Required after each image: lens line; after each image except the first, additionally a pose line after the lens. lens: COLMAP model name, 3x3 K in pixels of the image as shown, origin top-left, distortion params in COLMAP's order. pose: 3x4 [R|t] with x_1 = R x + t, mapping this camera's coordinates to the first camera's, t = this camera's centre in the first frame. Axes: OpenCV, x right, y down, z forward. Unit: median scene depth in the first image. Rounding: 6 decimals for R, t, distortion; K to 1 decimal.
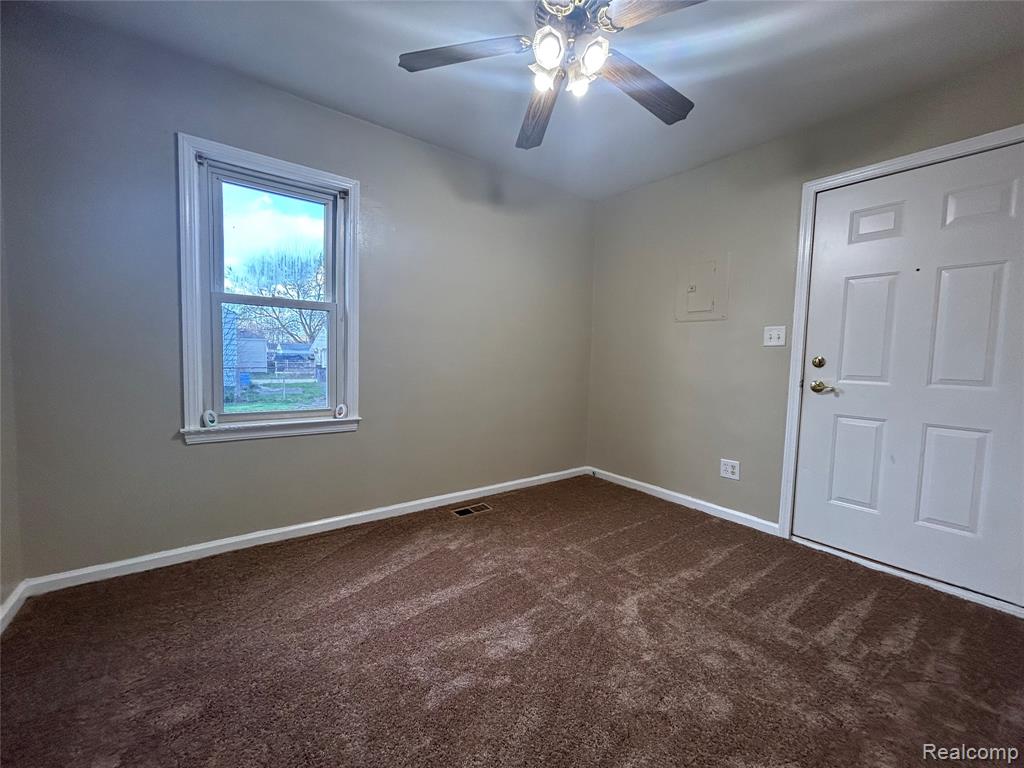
lens RADIAL K [[410.9, 0, 512.0], [0, 410.9, 384.0], [0, 0, 1]] dist [0.011974, 0.000271]
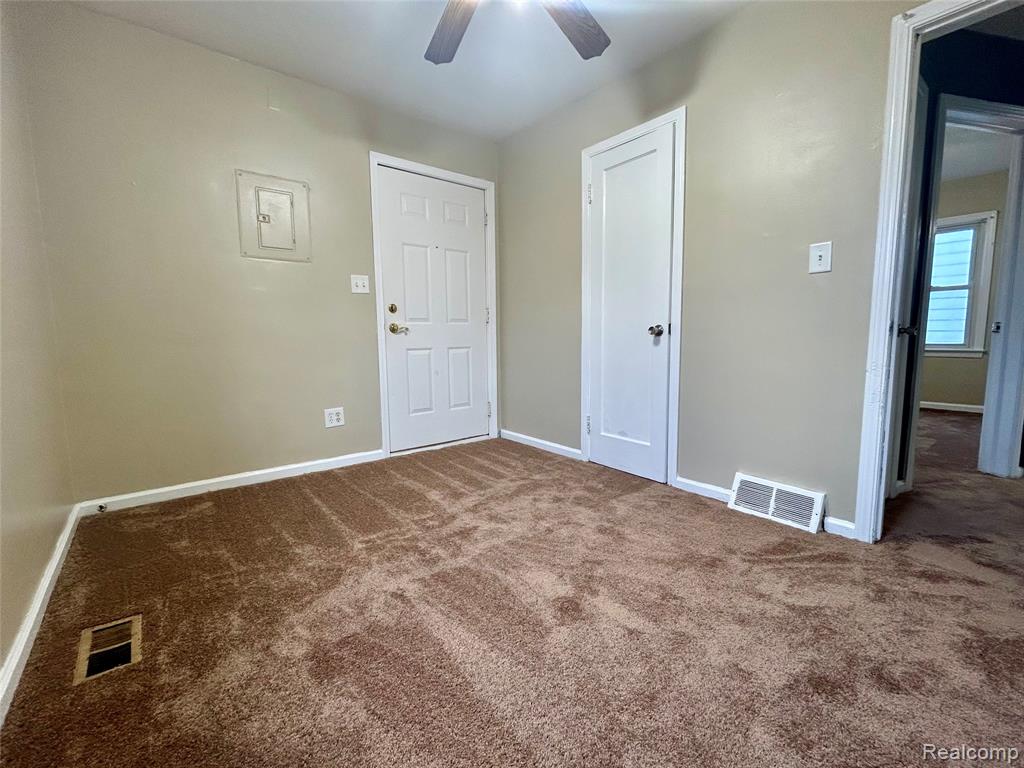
lens RADIAL K [[445.3, 0, 515.5], [0, 445.3, 385.7], [0, 0, 1]] dist [0.000675, 0.000063]
pose [[-0.037638, -0.144866, 0.988735, -0.640095], [0.074881, 0.986246, 0.147352, 0.006985], [-0.996482, 0.079583, -0.026273, 0.699490]]
